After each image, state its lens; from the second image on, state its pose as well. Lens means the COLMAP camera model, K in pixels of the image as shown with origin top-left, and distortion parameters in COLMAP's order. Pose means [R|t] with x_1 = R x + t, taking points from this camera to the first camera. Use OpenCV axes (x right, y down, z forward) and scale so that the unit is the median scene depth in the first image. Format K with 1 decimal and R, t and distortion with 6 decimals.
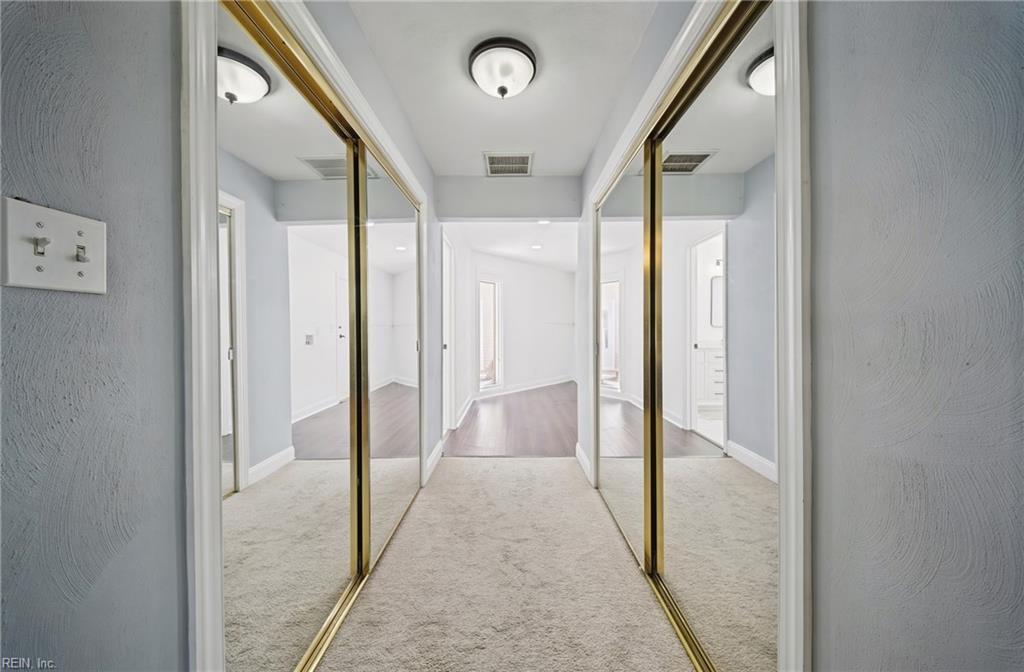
lens RADIAL K [[358.5, 0, 509.1], [0, 358.5, 332.9], [0, 0, 1]] dist [0.013689, -0.008542]
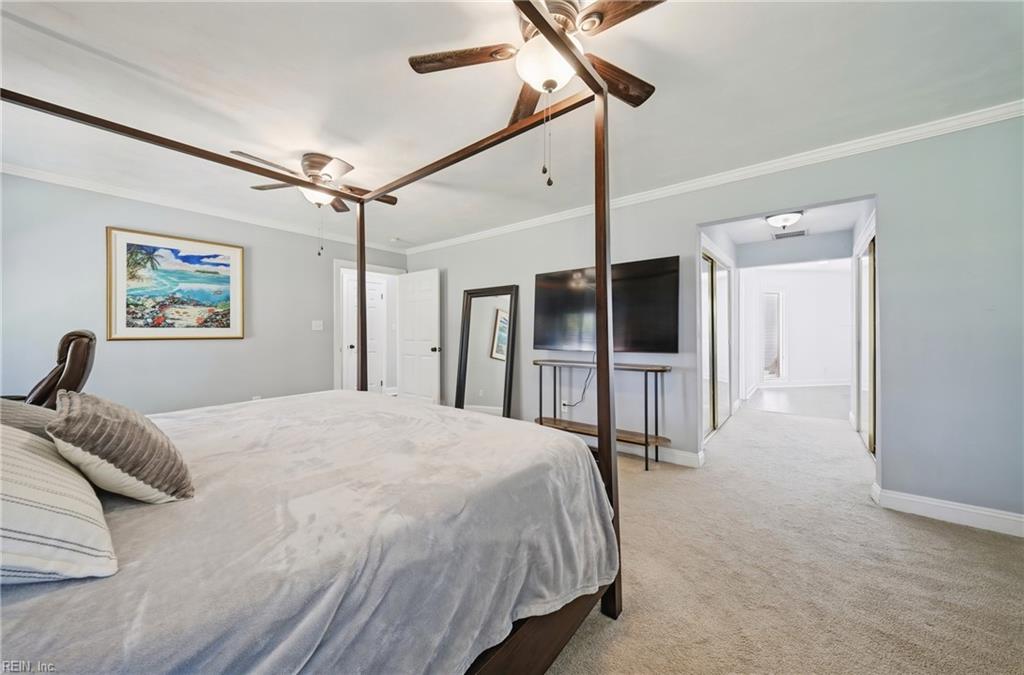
lens RADIAL K [[358.5, 0, 509.1], [0, 358.5, 334.4], [0, 0, 1]] dist [0.013689, -0.008542]
pose [[0.777381, 0.004494, -0.629014, 0.040978], [-0.004997, 0.999987, 0.000969, 0.003113], [0.629010, 0.002390, 0.777393, -1.240931]]
